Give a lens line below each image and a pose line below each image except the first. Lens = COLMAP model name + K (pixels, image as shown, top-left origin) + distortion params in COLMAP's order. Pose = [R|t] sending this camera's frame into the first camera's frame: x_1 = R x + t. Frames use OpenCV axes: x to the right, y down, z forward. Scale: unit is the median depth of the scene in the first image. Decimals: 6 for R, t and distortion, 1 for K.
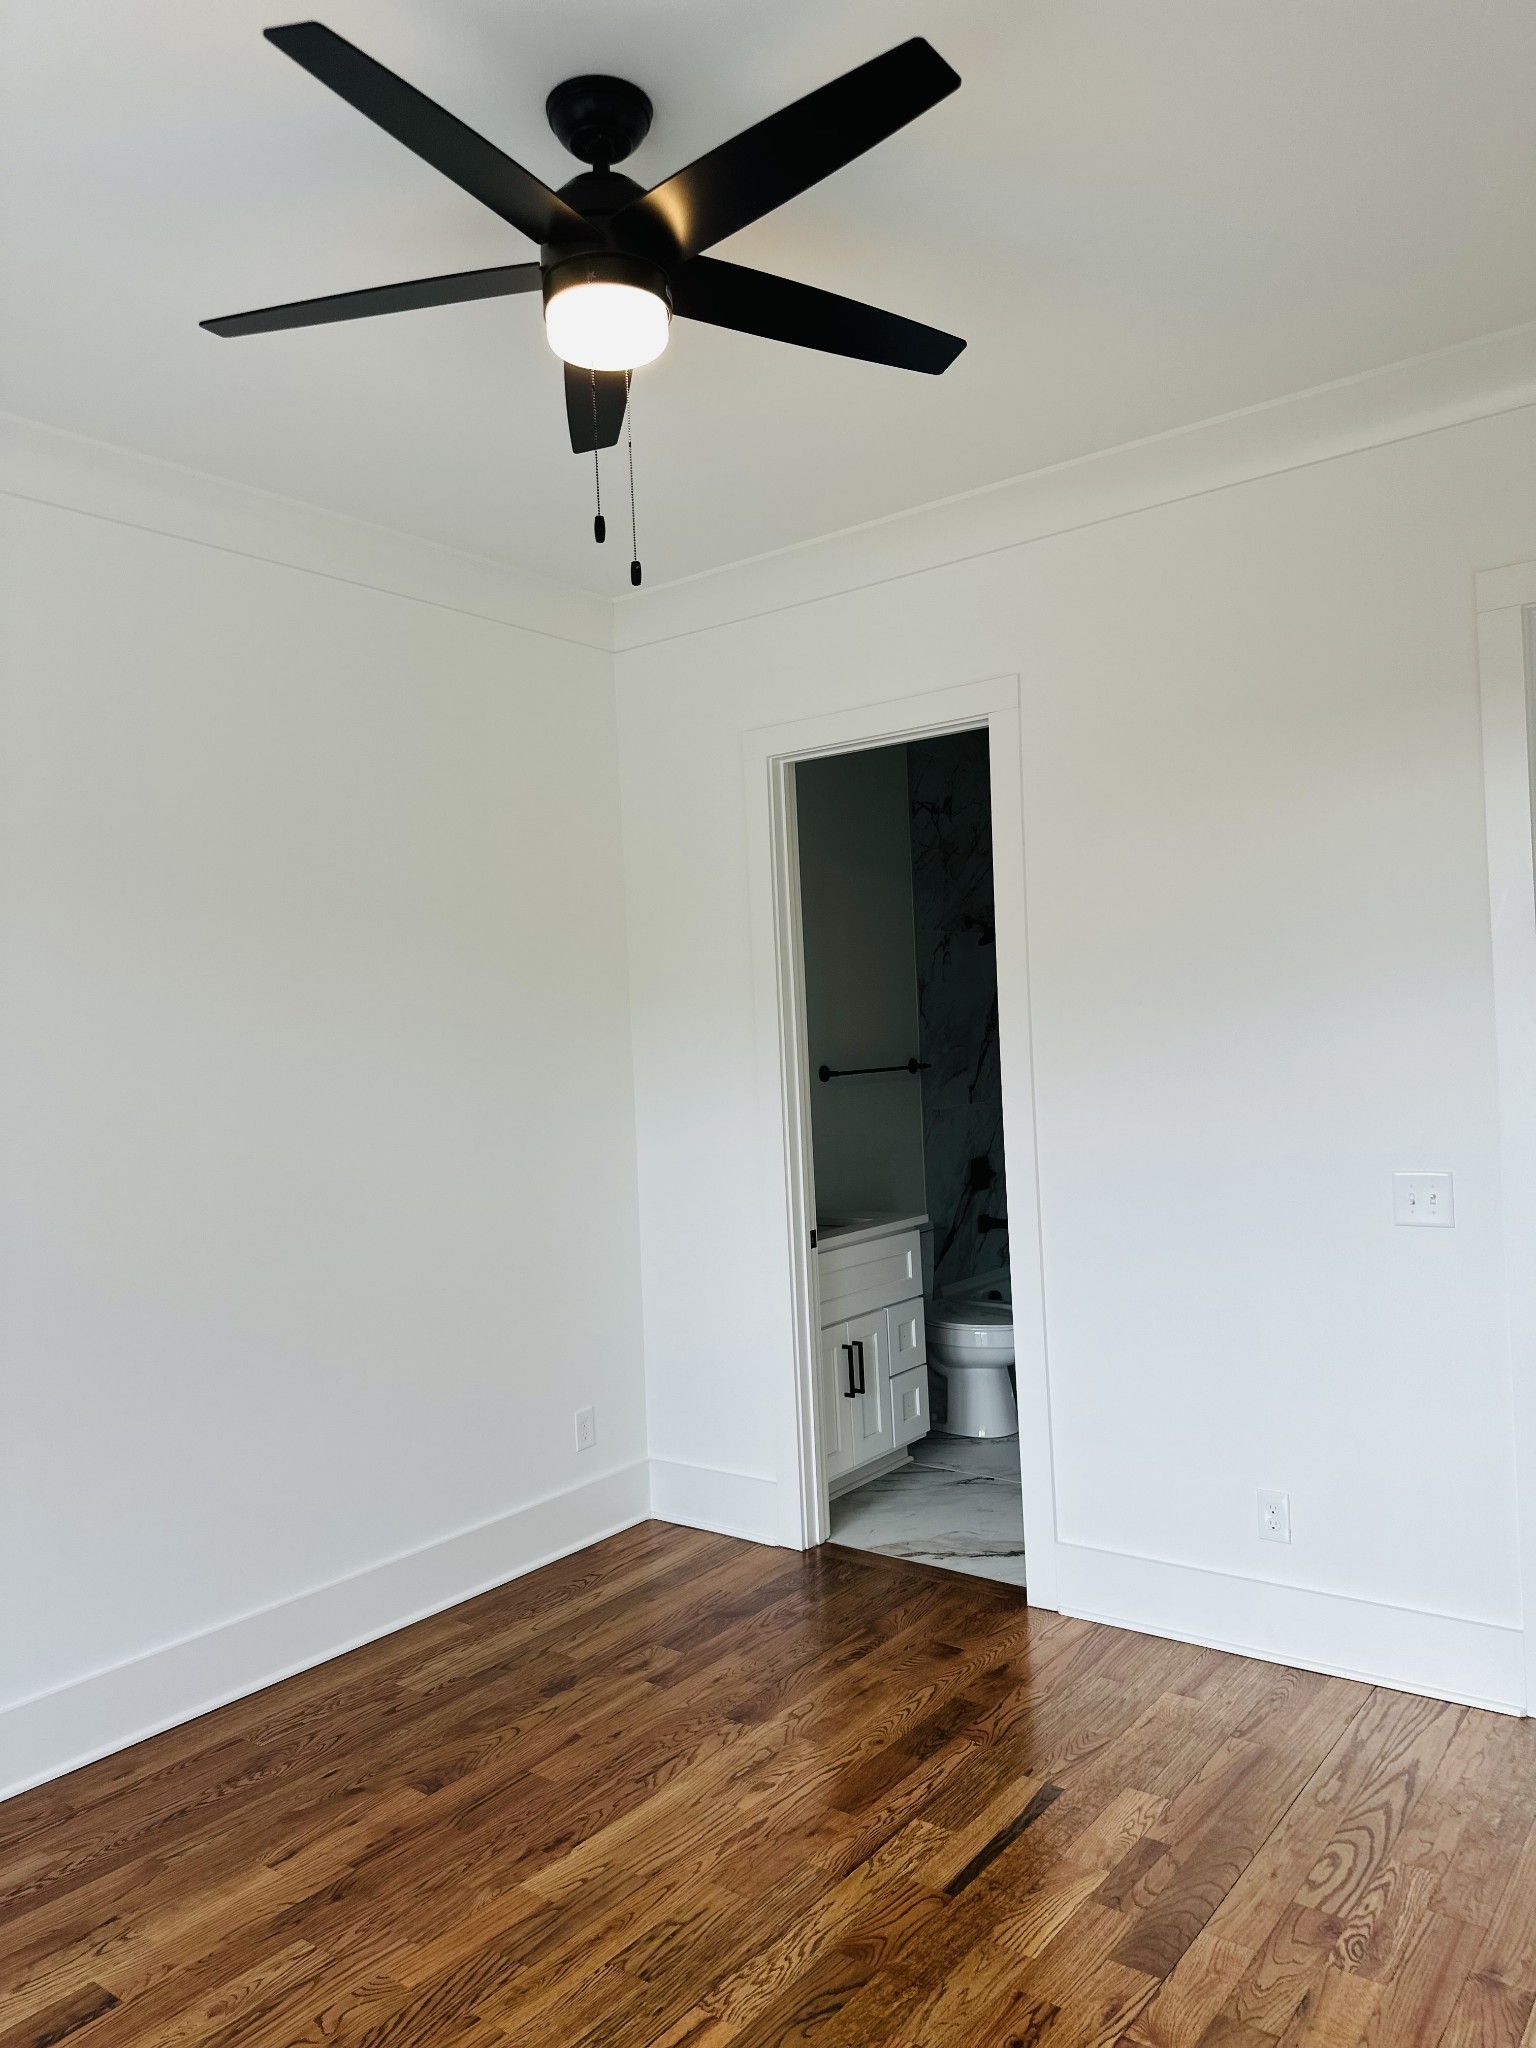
lens RADIAL K [[1446.9, 0, 763.5], [0, 1446.9, 1027.7], [0, 0, 1]] dist [0.025262, -0.028738]
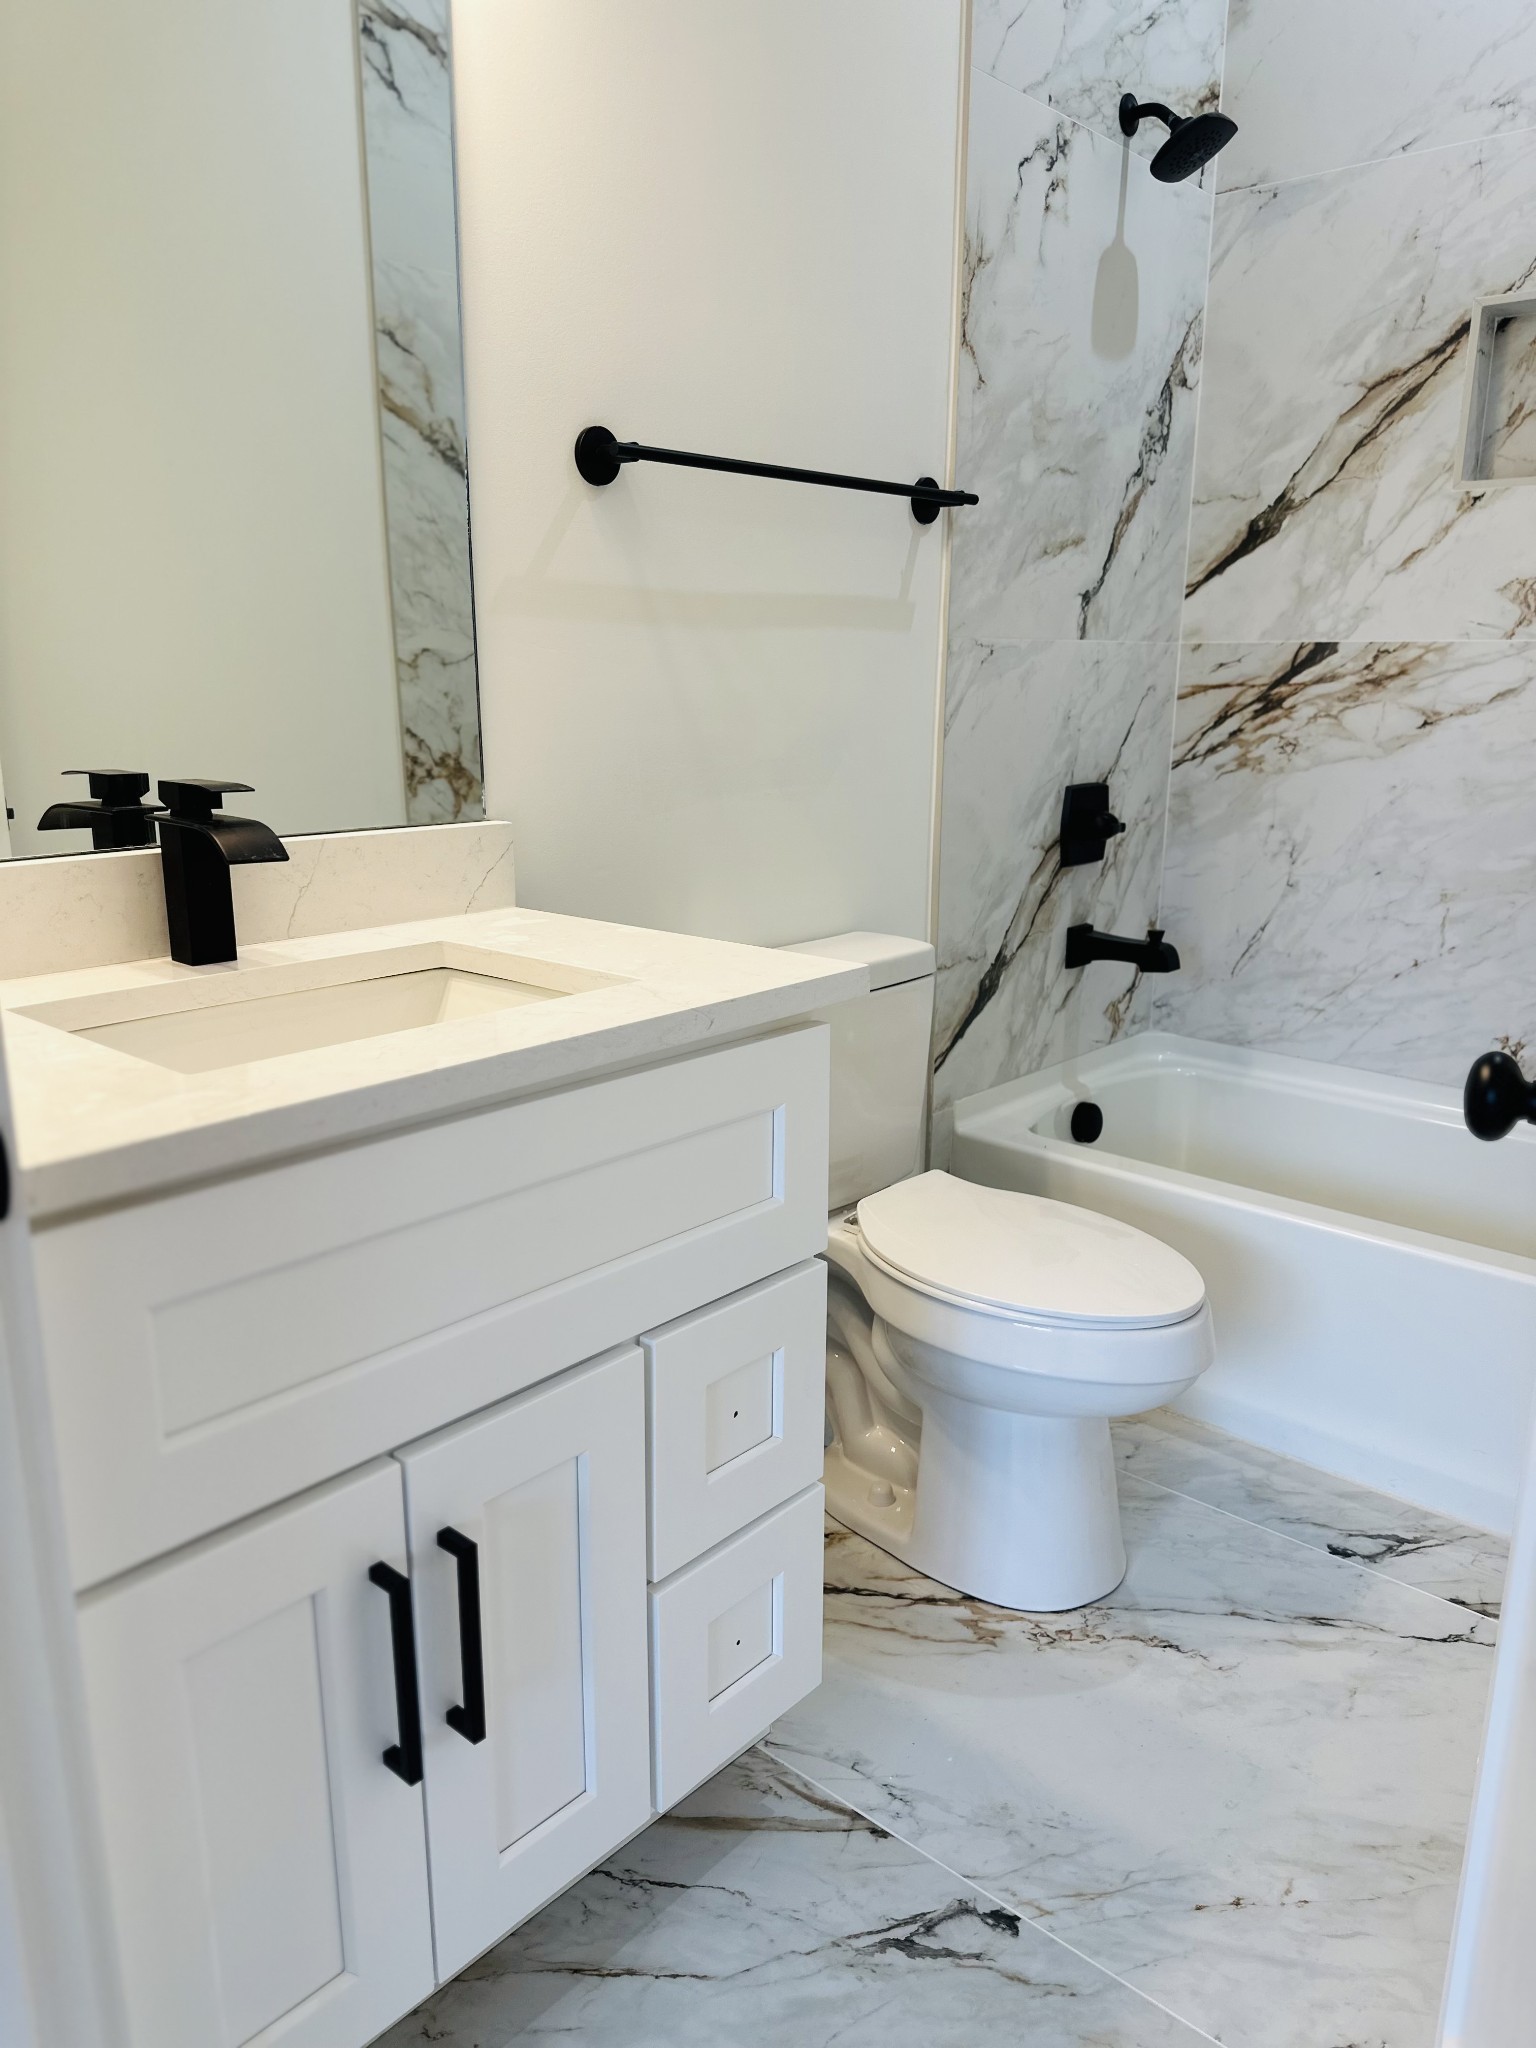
lens RADIAL K [[1446.9, 0, 772.9], [0, 1446.9, 1030.4], [0, 0, 1]] dist [0.025262, -0.028738]
pose [[0.996311, 0.068807, -0.051286, 0.129988], [-0.053771, 0.966280, 0.251817, 0.088656], [0.066884, -0.248130, 0.966415, 0.872803]]
